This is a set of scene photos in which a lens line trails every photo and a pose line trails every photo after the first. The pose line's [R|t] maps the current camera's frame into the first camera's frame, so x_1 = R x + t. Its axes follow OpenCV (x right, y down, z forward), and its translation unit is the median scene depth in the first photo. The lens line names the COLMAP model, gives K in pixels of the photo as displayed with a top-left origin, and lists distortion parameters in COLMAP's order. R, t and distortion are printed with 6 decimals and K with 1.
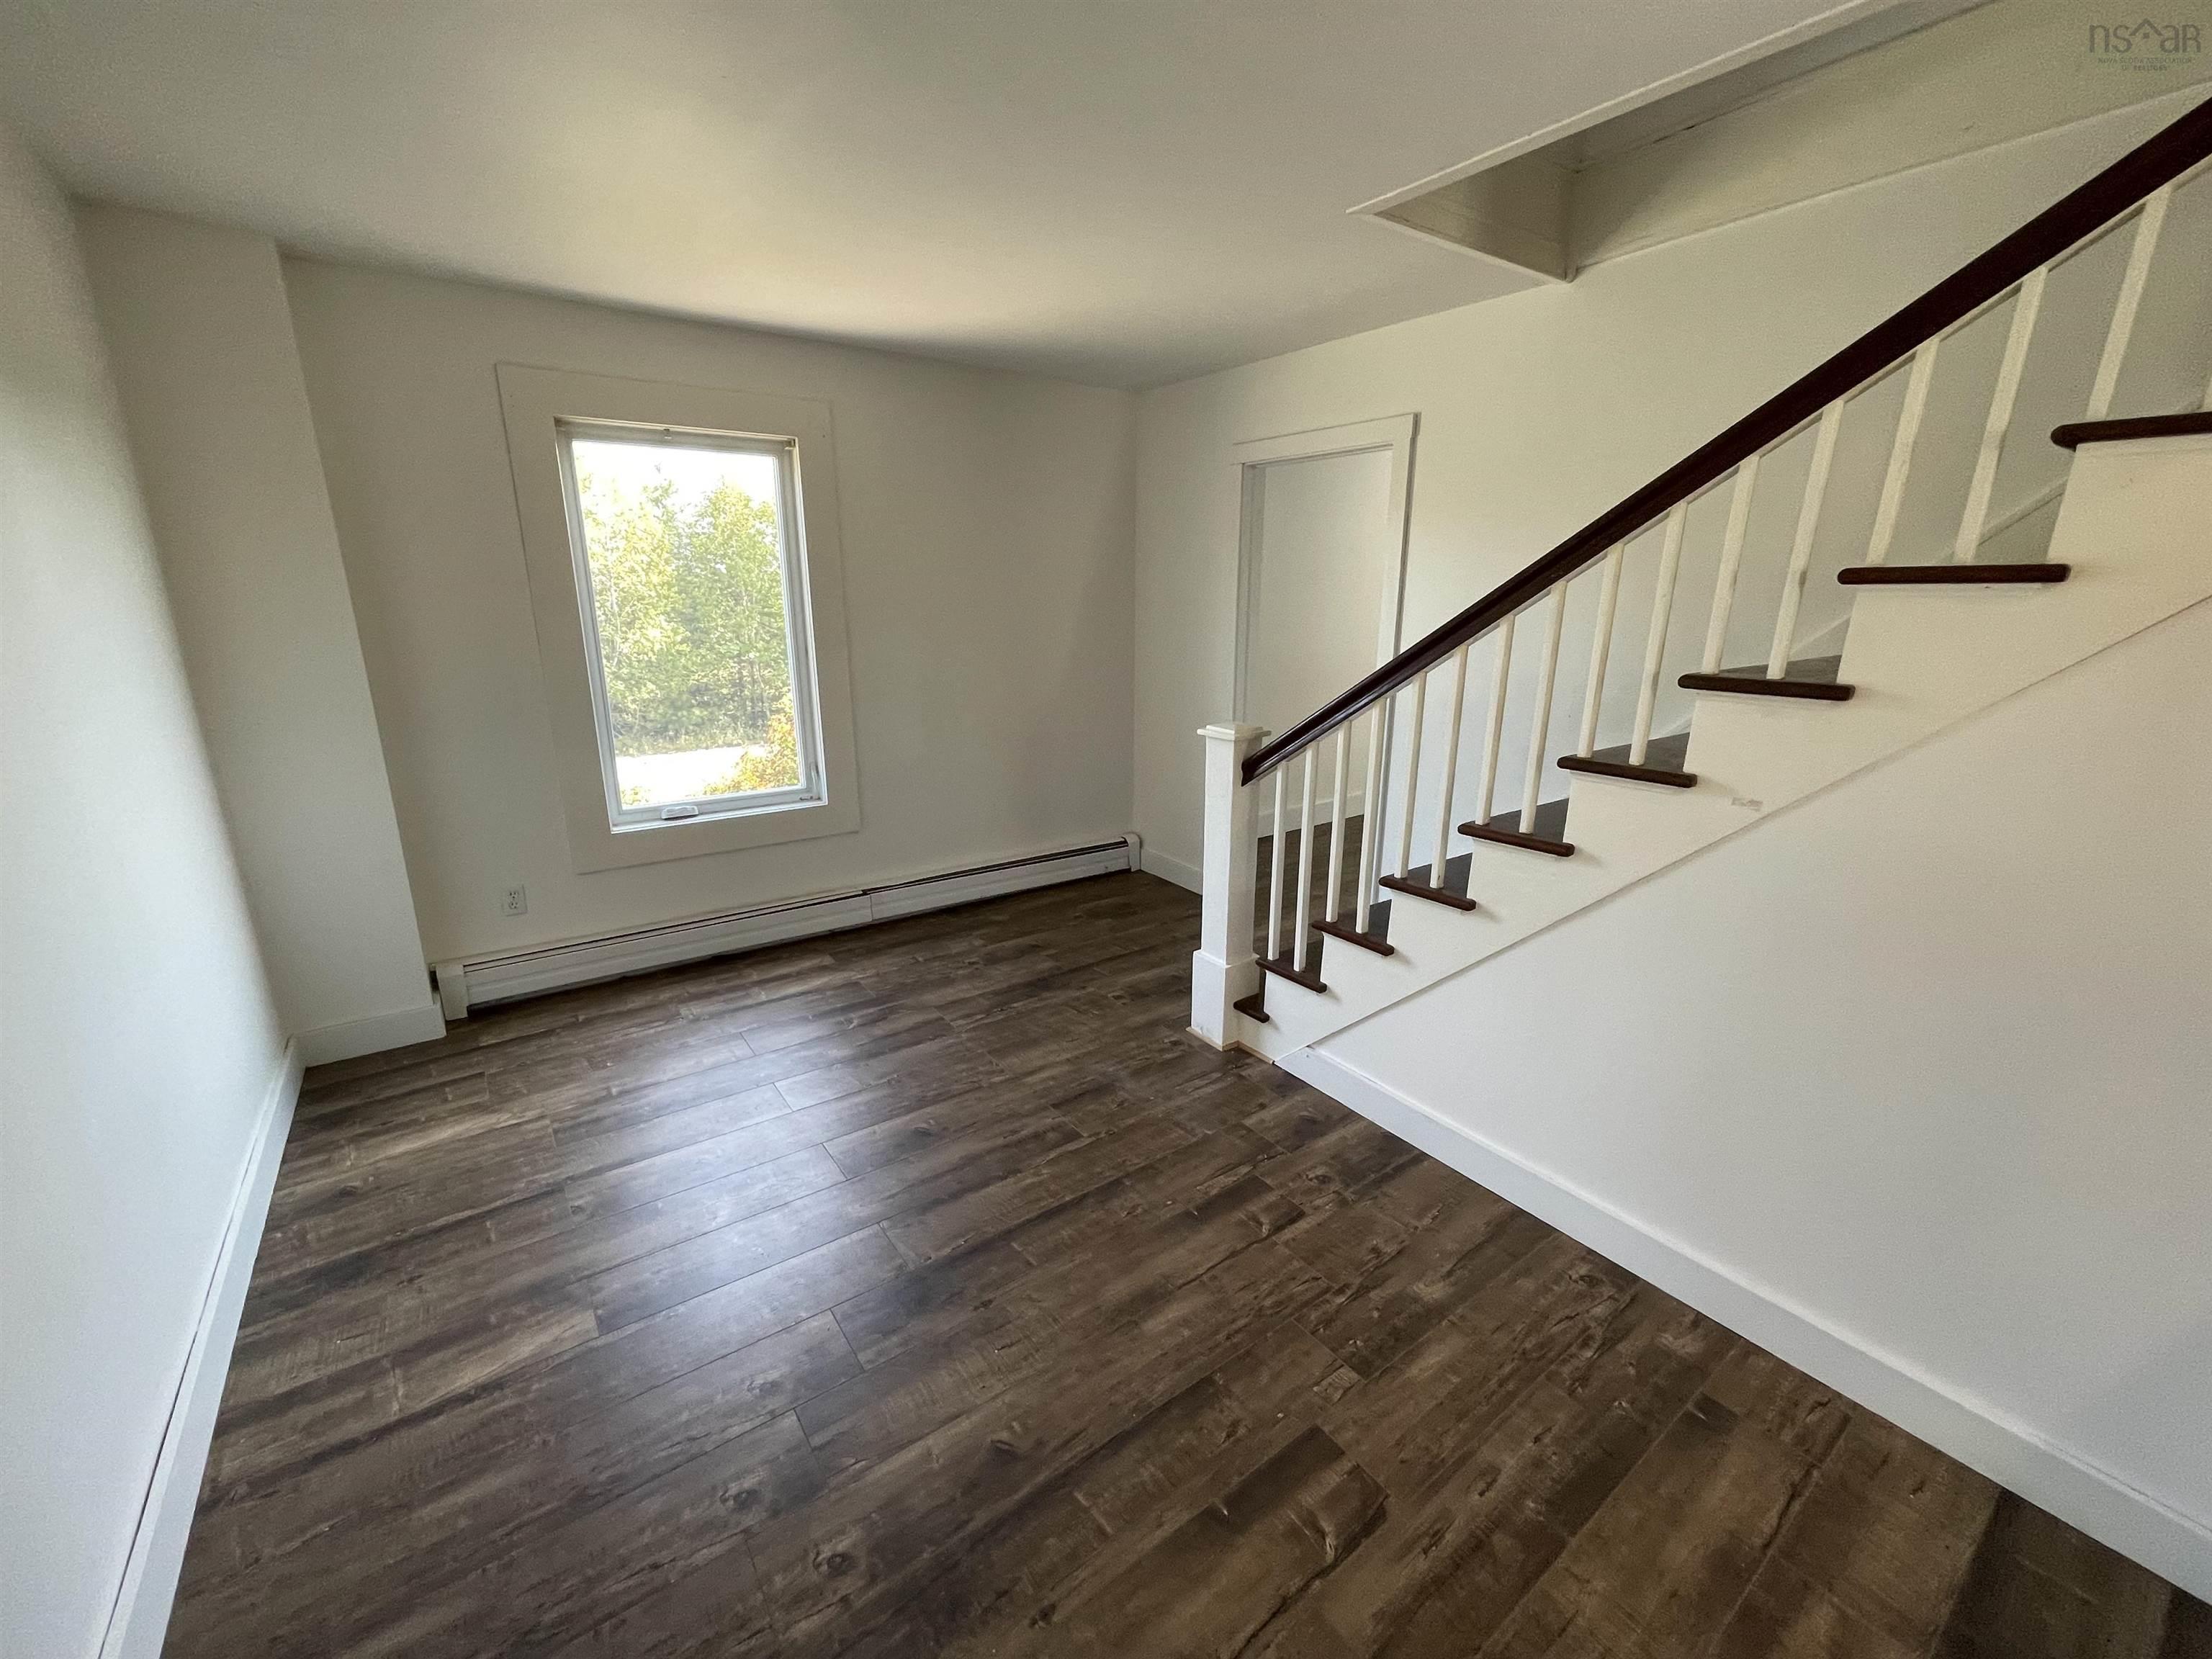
lens RADIAL K [[893.7, 0, 1103.5], [0, 893.7, 830.5], [0, 0, 1]] dist [-0.004590, 0.002630]
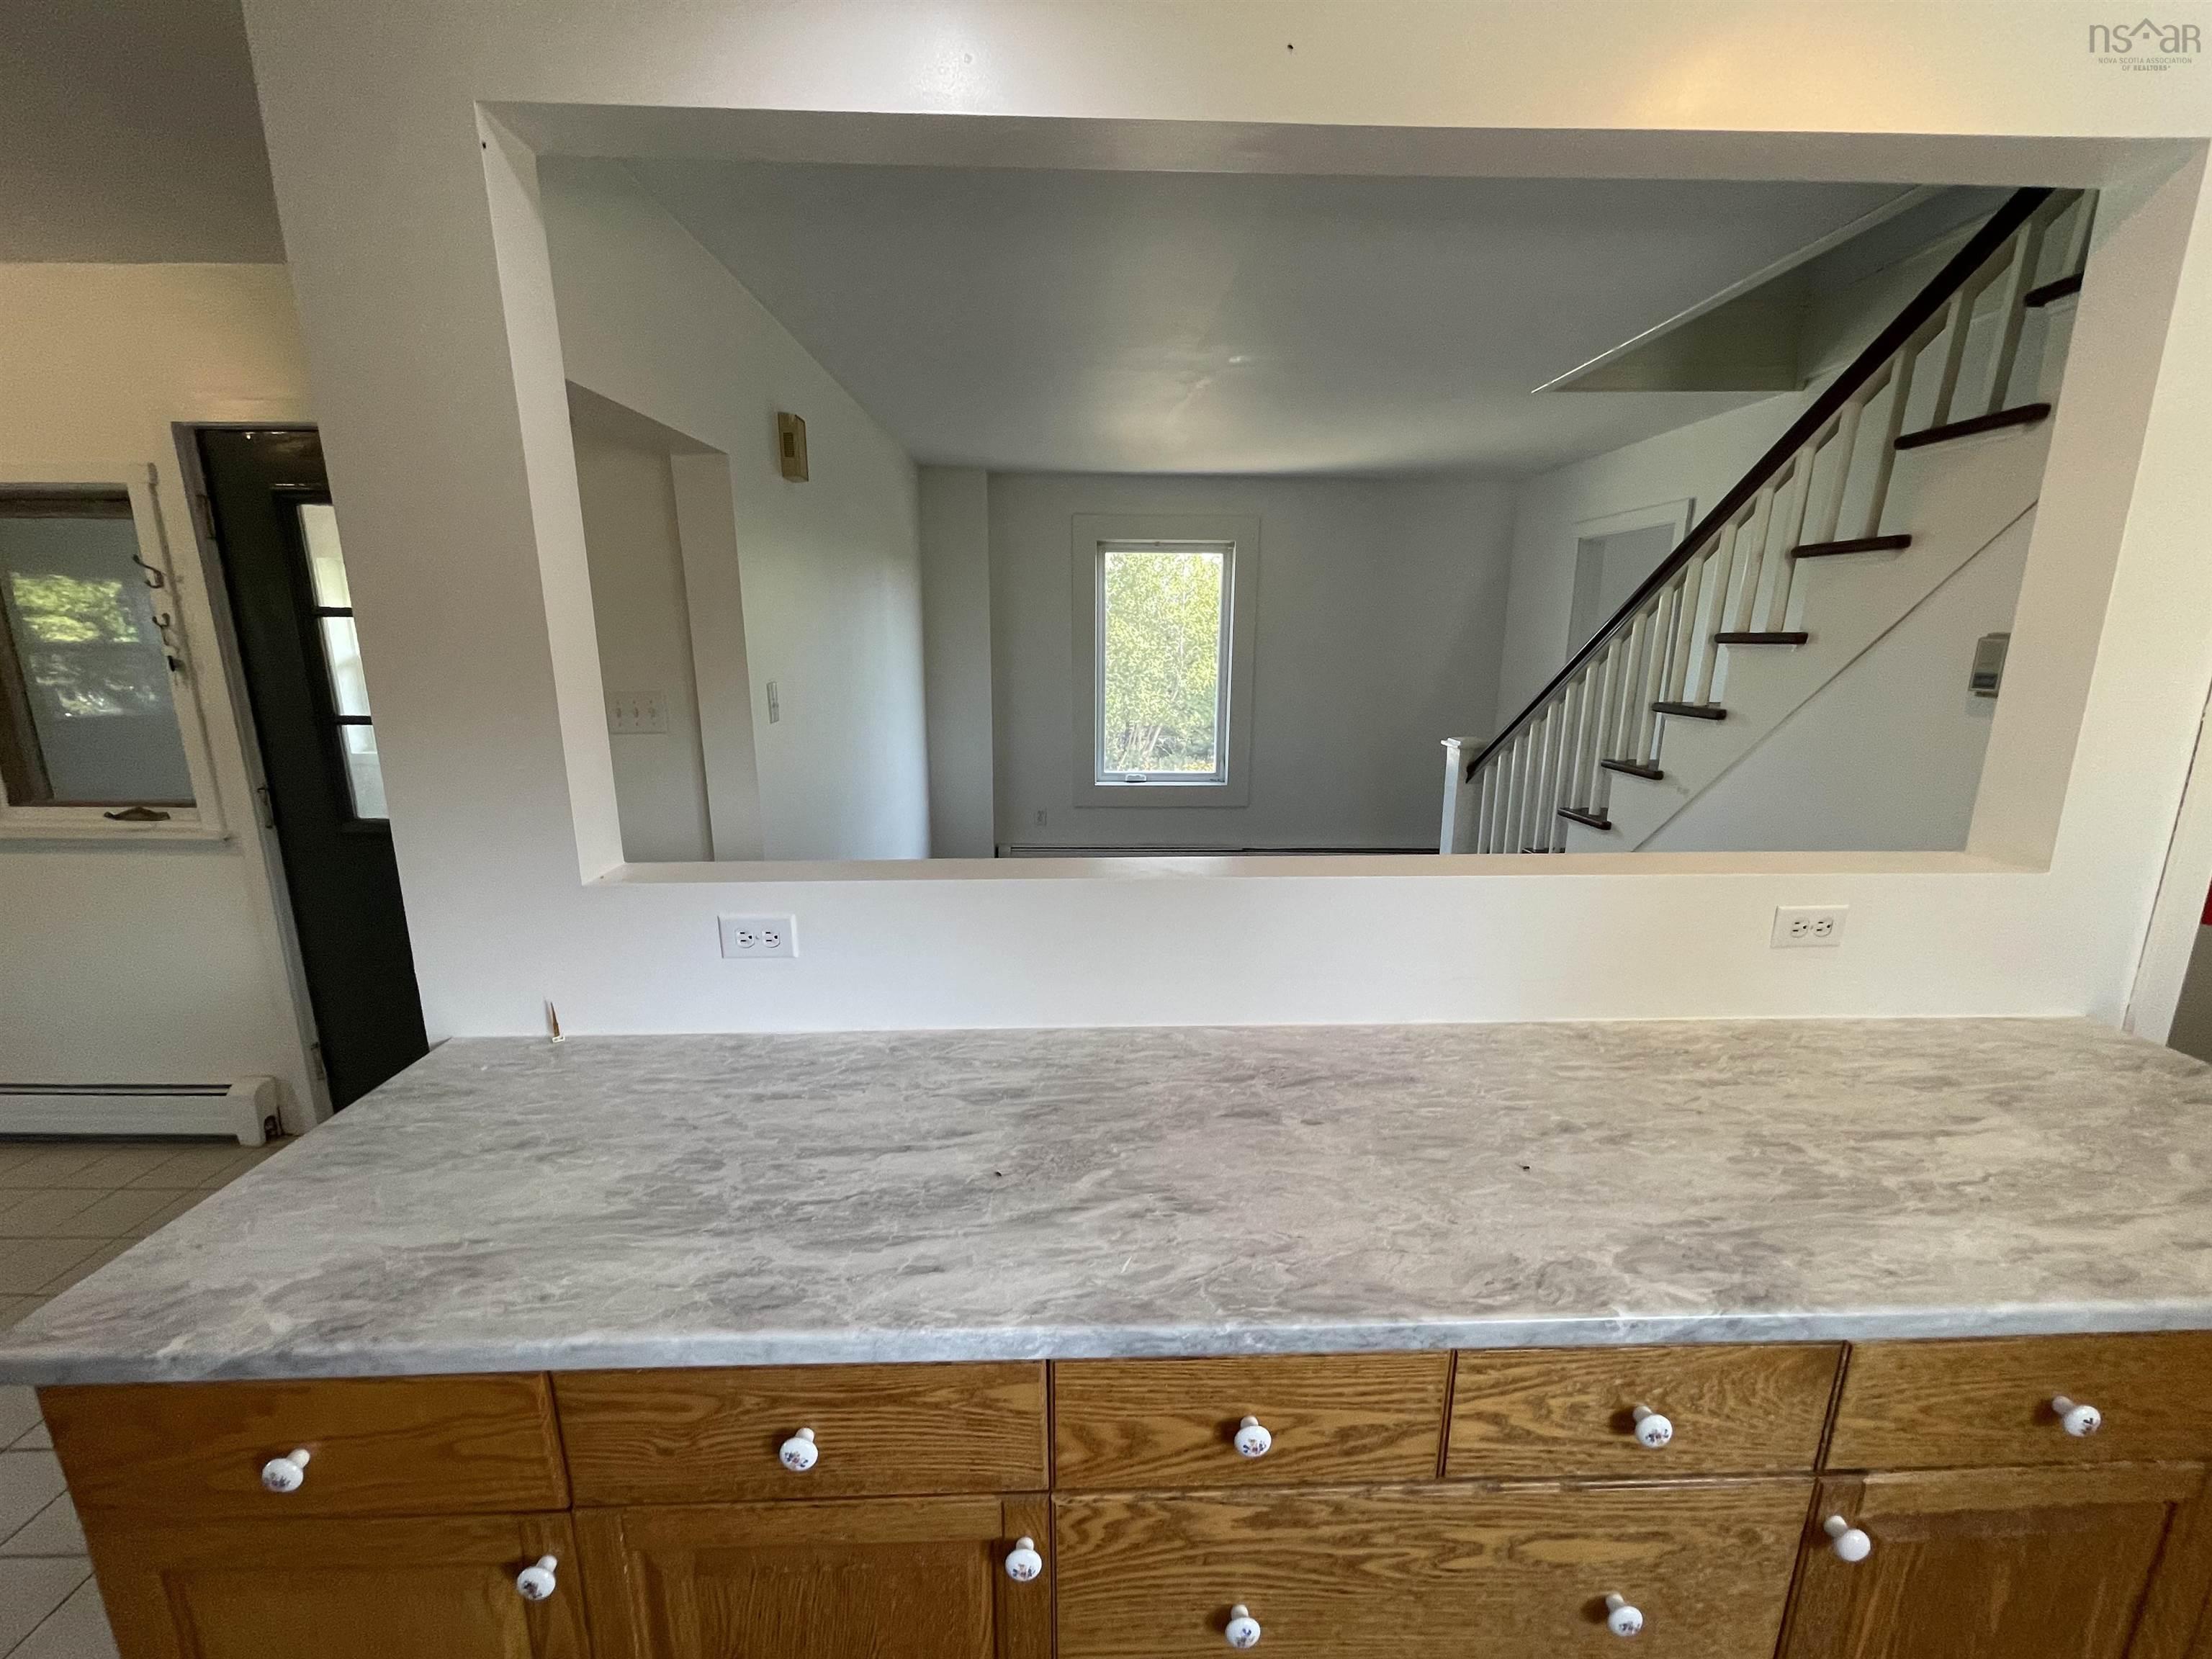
lens RADIAL K [[893.7, 0, 1113.0], [0, 893.7, 823.0], [0, 0, 1]] dist [-0.004590, 0.002630]
pose [[0.833689, 0.118650, -0.539338, 0.392195], [-0.149951, 0.988590, -0.014307, 0.096502], [0.531487, 0.092802, 0.841968, -0.376933]]
